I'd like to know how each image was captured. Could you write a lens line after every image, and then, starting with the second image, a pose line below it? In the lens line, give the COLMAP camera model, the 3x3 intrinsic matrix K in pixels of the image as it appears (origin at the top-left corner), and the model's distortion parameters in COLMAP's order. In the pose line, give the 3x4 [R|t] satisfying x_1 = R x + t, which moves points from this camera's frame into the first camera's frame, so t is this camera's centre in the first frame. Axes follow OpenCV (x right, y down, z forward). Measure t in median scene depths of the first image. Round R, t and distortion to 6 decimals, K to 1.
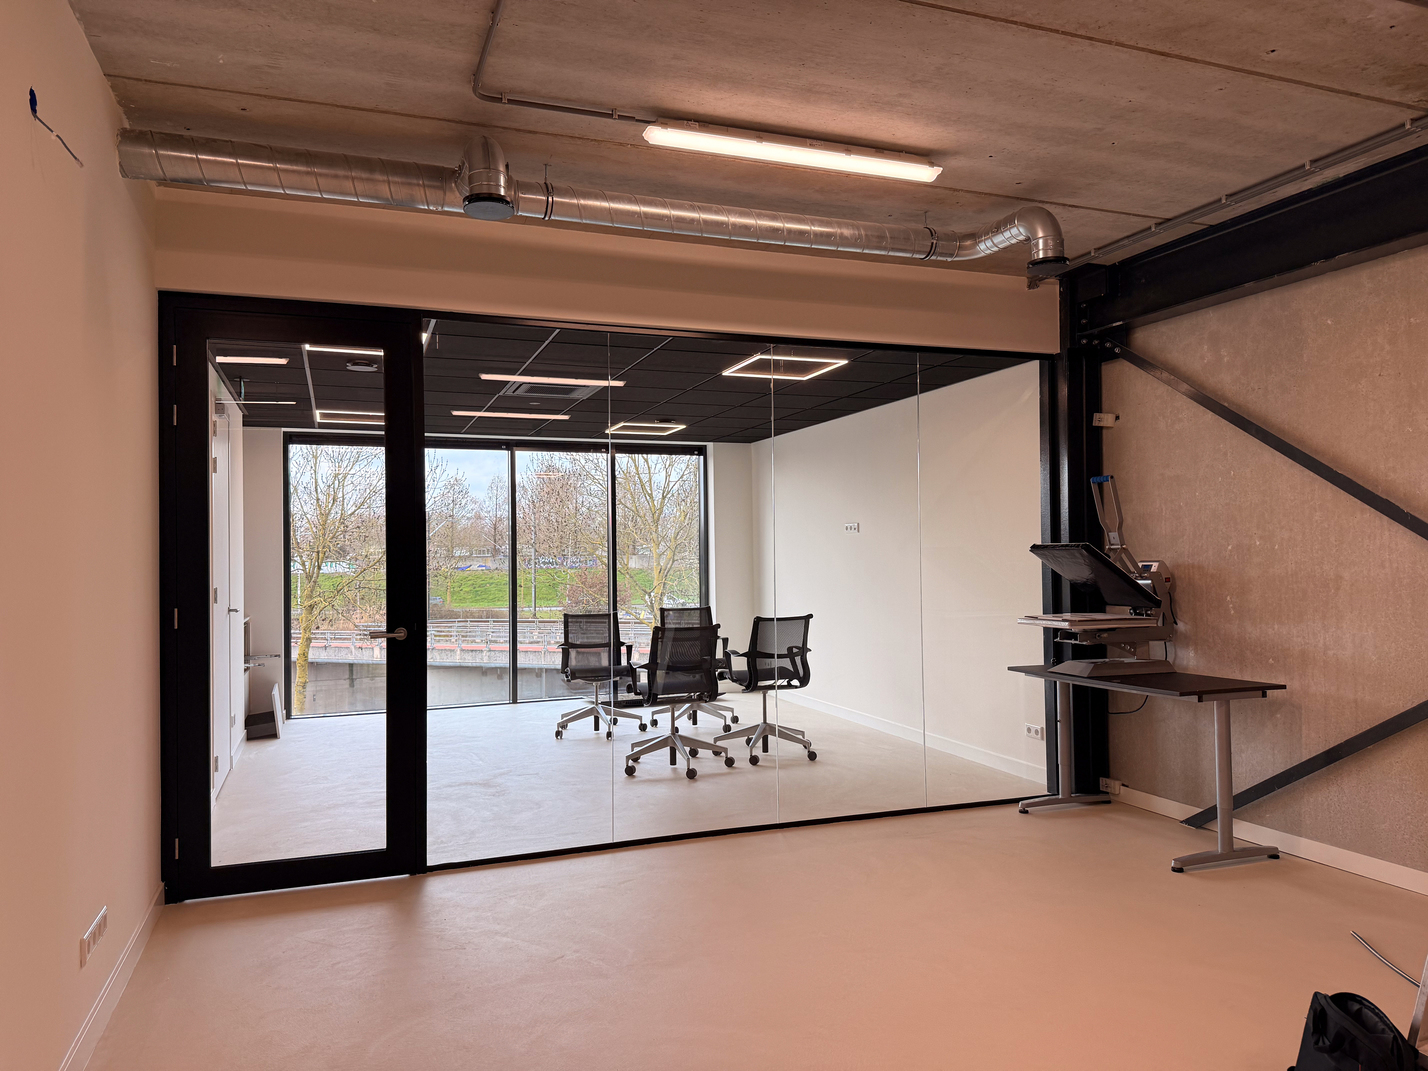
lens RADIAL K [[1005.9, 0, 716.6], [0, 1005.9, 530.4], [0, 0, 1]] dist [0.037809, -0.028438]
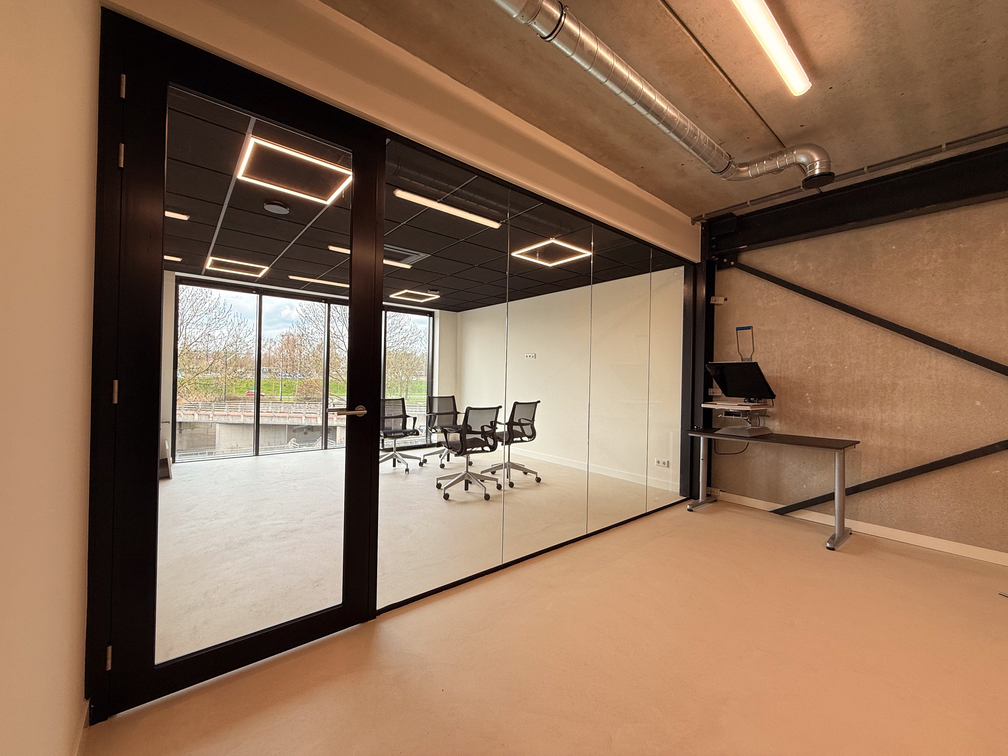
lens RADIAL K [[402.2, 0, 500.4], [0, 402.2, 376.6], [0, 0, 1]] dist [-0.003595, 0.000748]
pose [[0.944604, 0.034189, 0.326426, -0.272715], [-0.040949, 0.999065, 0.013857, 0.045040], [-0.325647, -0.026456, 0.945121, 0.462947]]
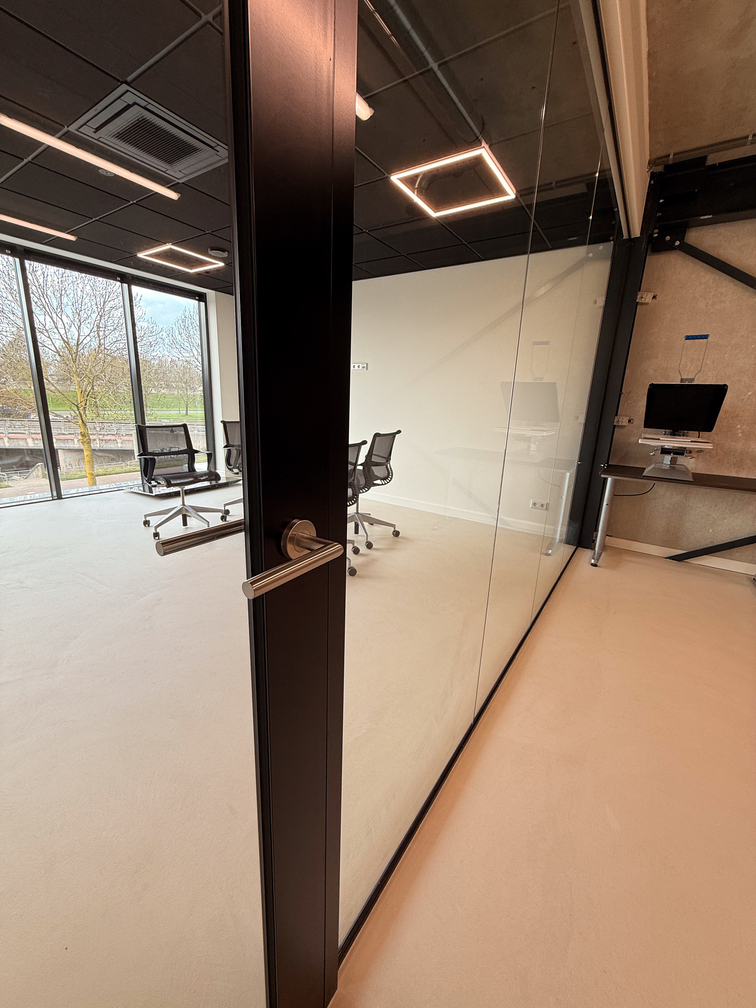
lens RADIAL K [[402.2, 0, 375.3], [0, 402.2, 502.9], [0, 0, 1]] dist [-0.003595, 0.000748]
pose [[0.812433, -0.102163, 0.574034, -0.318399], [-0.064993, 0.962525, 0.263289, 0.051965], [-0.579421, -0.251212, 0.775348, 0.786137]]
